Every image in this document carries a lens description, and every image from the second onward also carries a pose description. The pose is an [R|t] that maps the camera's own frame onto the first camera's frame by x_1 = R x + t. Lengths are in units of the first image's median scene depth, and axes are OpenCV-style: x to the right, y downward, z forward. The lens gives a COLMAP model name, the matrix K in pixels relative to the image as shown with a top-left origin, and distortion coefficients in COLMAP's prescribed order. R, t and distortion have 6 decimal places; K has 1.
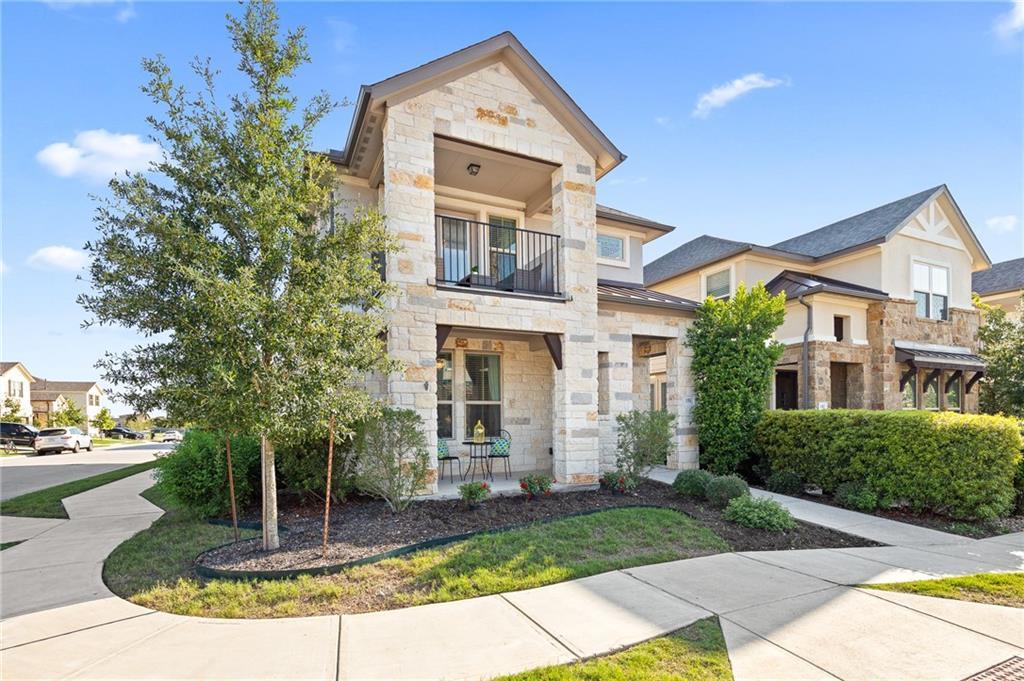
lens RADIAL K [[462.1, 0, 511.6], [0, 462.1, 361.1], [0, 0, 1]] dist [0.000424, -0.000037]
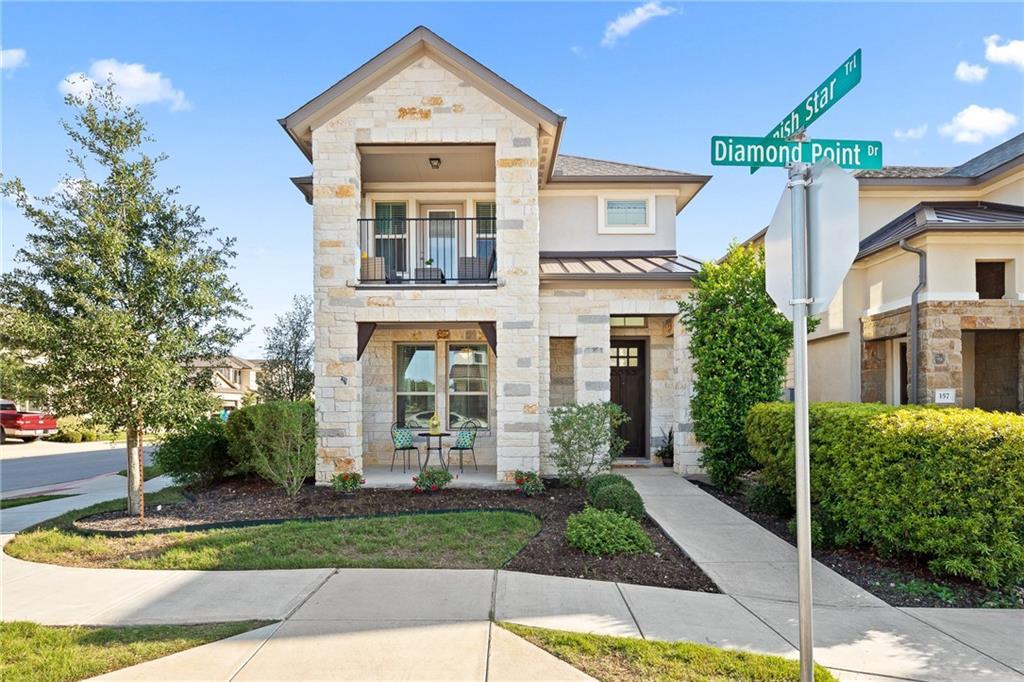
lens RADIAL K [[488.3, 0, 511.8], [0, 488.3, 339.8], [0, 0, 1]] dist [0.002168, 0.000722]
pose [[0.913370, -0.048555, -0.404226, 0.556479], [0.045479, 0.998817, -0.017215, -0.002924], [0.404583, -0.002660, 0.914497, 0.102231]]
